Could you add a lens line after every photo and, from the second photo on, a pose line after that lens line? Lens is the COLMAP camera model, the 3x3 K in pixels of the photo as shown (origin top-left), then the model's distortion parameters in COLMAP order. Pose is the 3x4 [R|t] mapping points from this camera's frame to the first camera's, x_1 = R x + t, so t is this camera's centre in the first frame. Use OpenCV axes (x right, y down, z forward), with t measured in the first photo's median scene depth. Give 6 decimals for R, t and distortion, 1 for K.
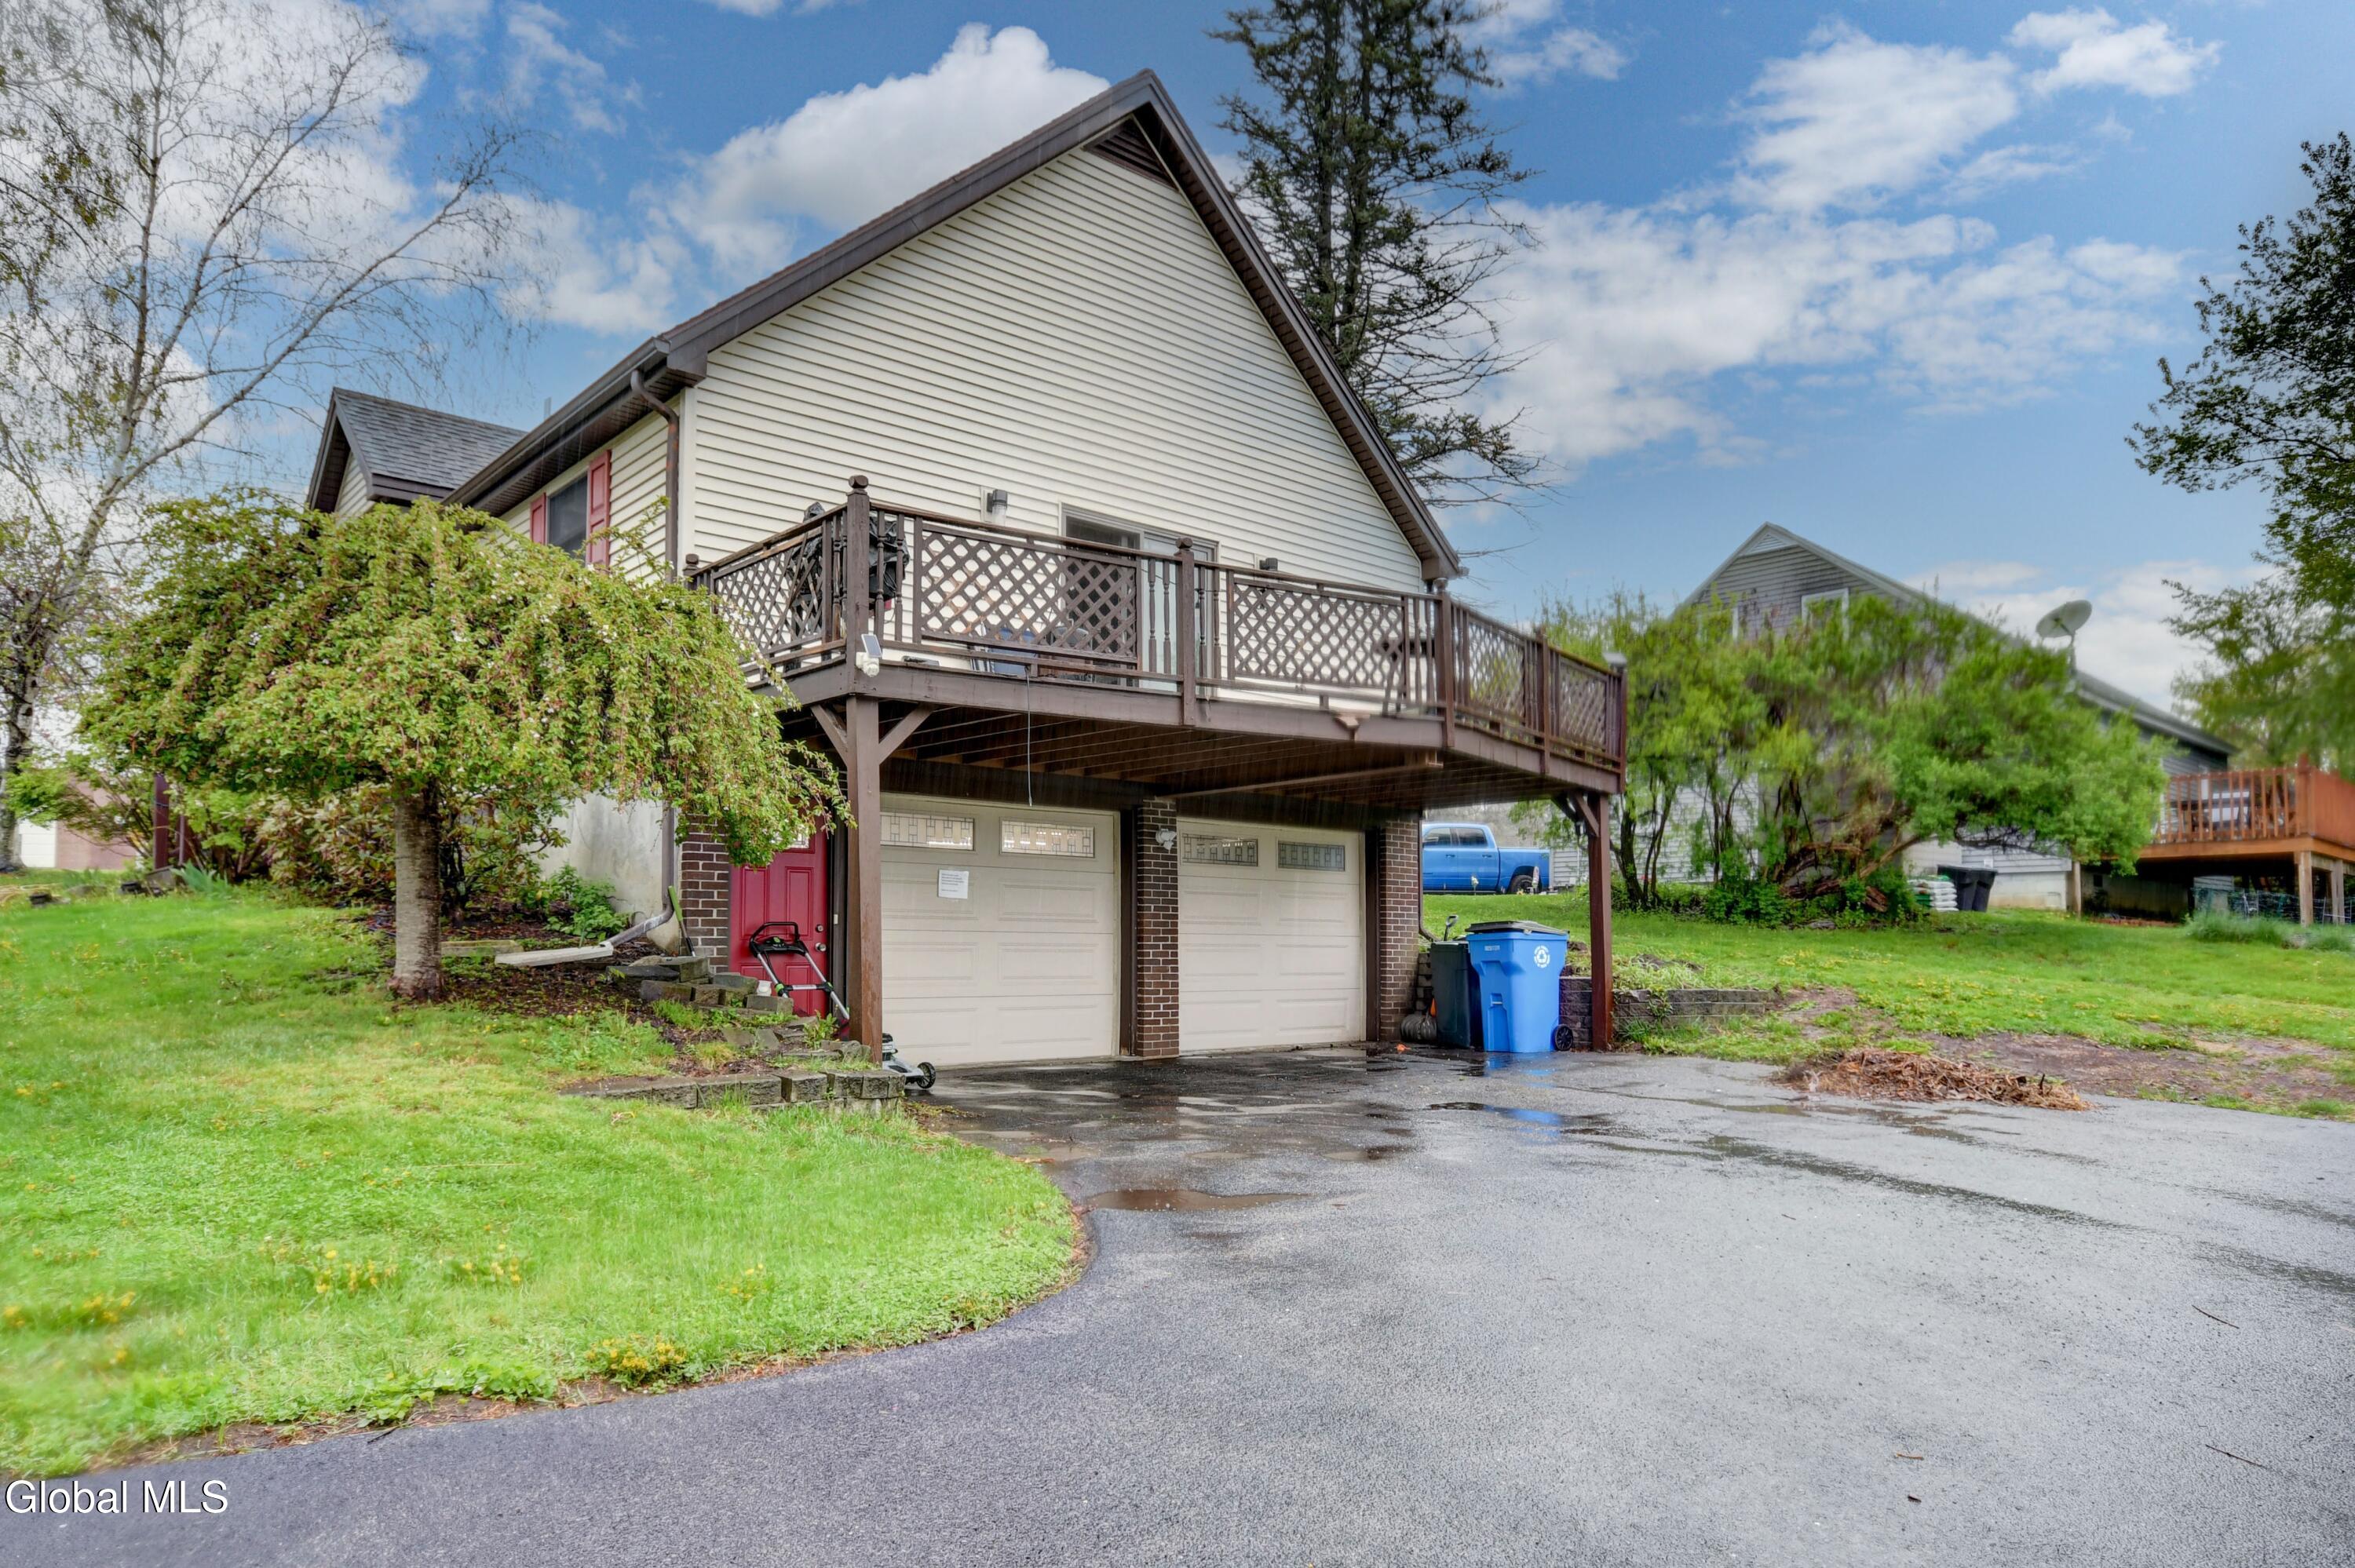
lens RADIAL K [[1489.1, 0, 1182.0], [0, 1489.1, 877.5], [0, 0, 1]] dist [0.016086, 0.000294]
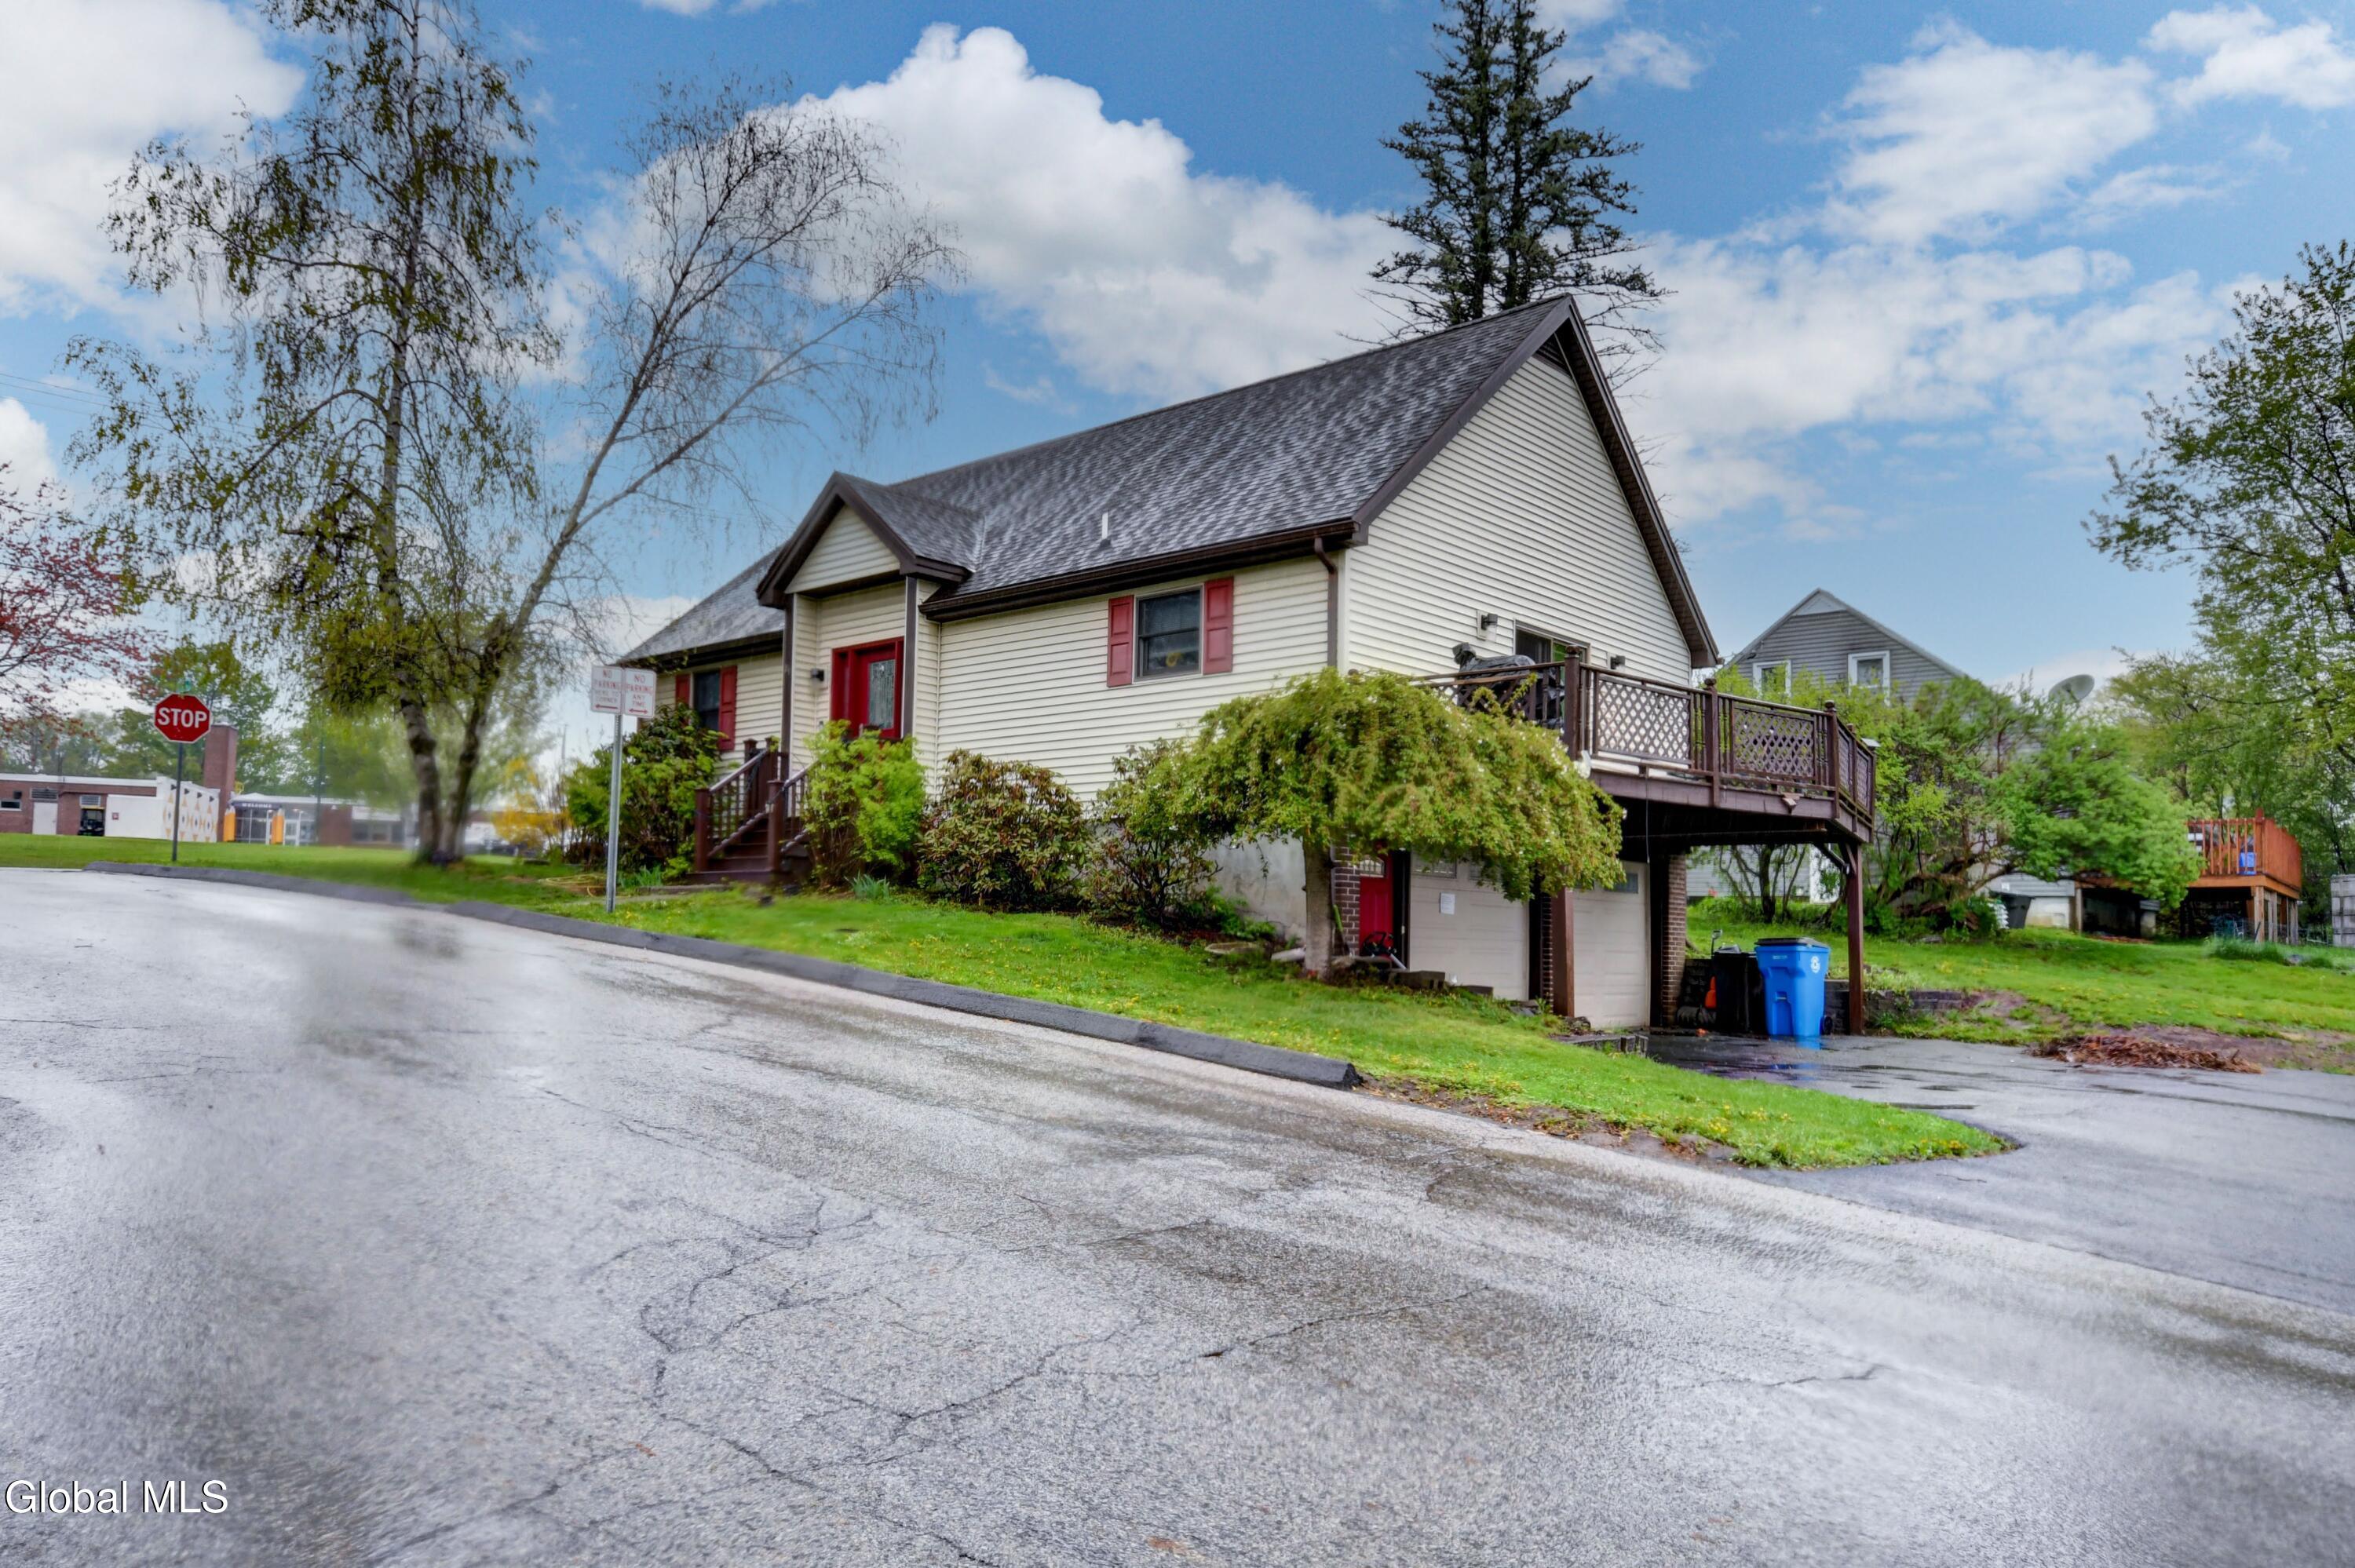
lens RADIAL K [[1576.5, 0, 1174.4], [0, 1576.5, 877.7], [0, 0, 1]] dist [-0.000244, -0.000804]
pose [[0.993119, 0.023005, 0.114824, -0.349297], [-0.024269, 0.999659, 0.009622, -0.017197], [-0.114563, -0.012342, 0.993339, -0.238224]]
